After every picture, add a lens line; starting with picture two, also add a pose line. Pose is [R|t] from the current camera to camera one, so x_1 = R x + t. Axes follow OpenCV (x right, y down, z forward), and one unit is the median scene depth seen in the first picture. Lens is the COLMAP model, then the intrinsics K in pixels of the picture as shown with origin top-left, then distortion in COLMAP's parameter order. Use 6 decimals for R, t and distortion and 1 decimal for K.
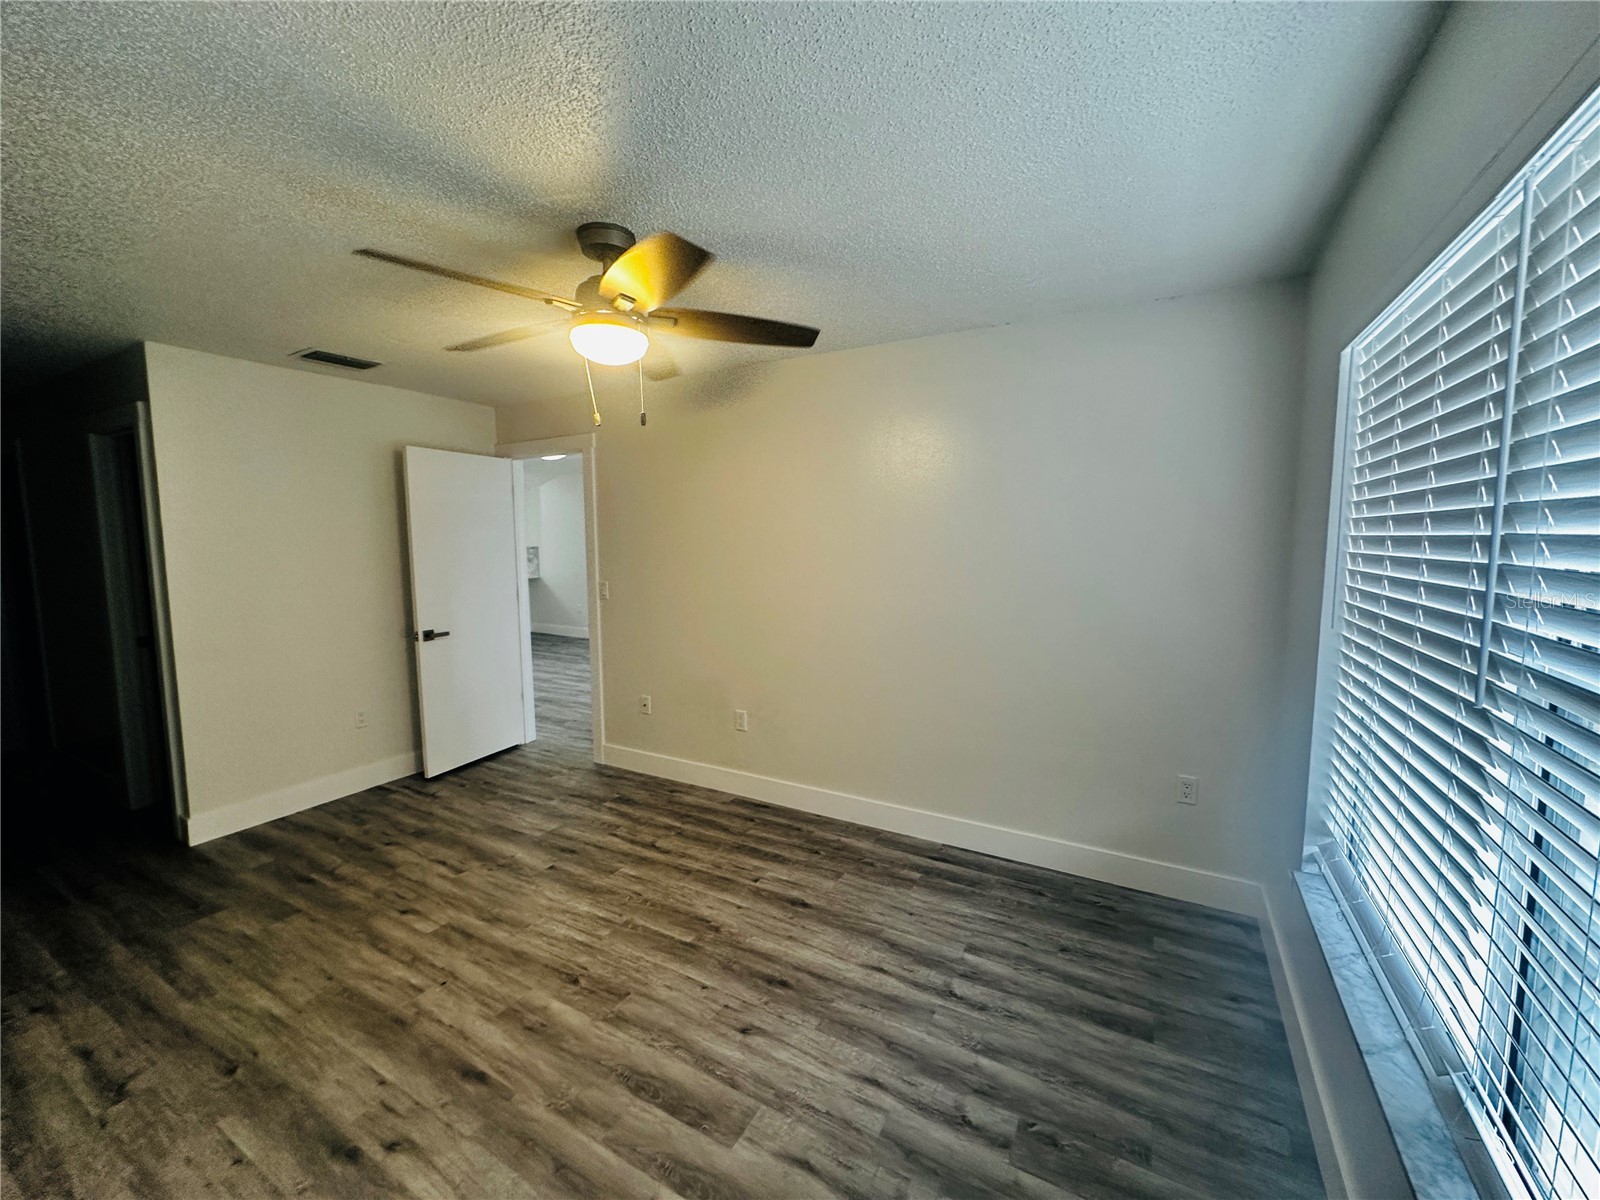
lens RADIAL K [[639.2, 0, 801.6], [0, 639.2, 599.9], [0, 0, 1]] dist [-0.006588, 0.000609]
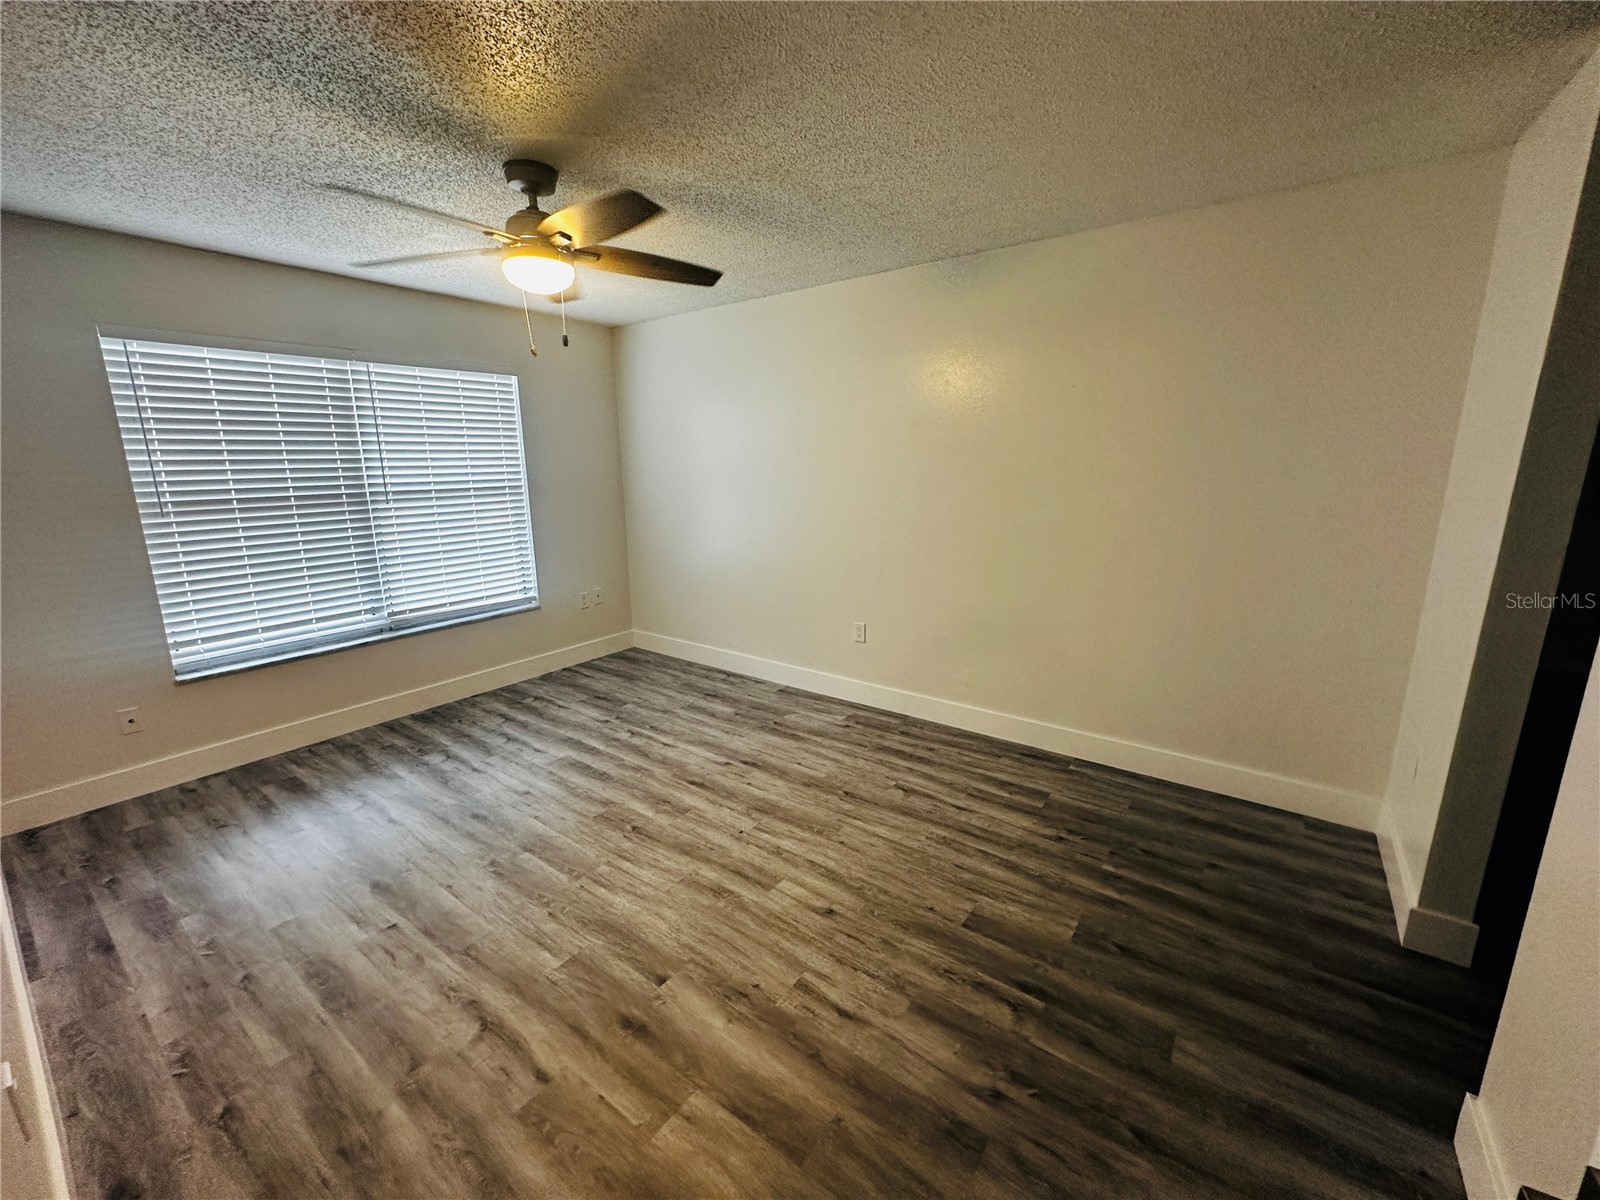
lens RADIAL K [[639.2, 0, 801.6], [0, 639.2, 599.9], [0, 0, 1]] dist [-0.006588, 0.000609]
pose [[-0.992524, -0.013086, 0.121345, -0.715169], [0.025441, 0.950213, 0.310561, -0.156296], [-0.119367, 0.311327, -0.942776, 1.737582]]
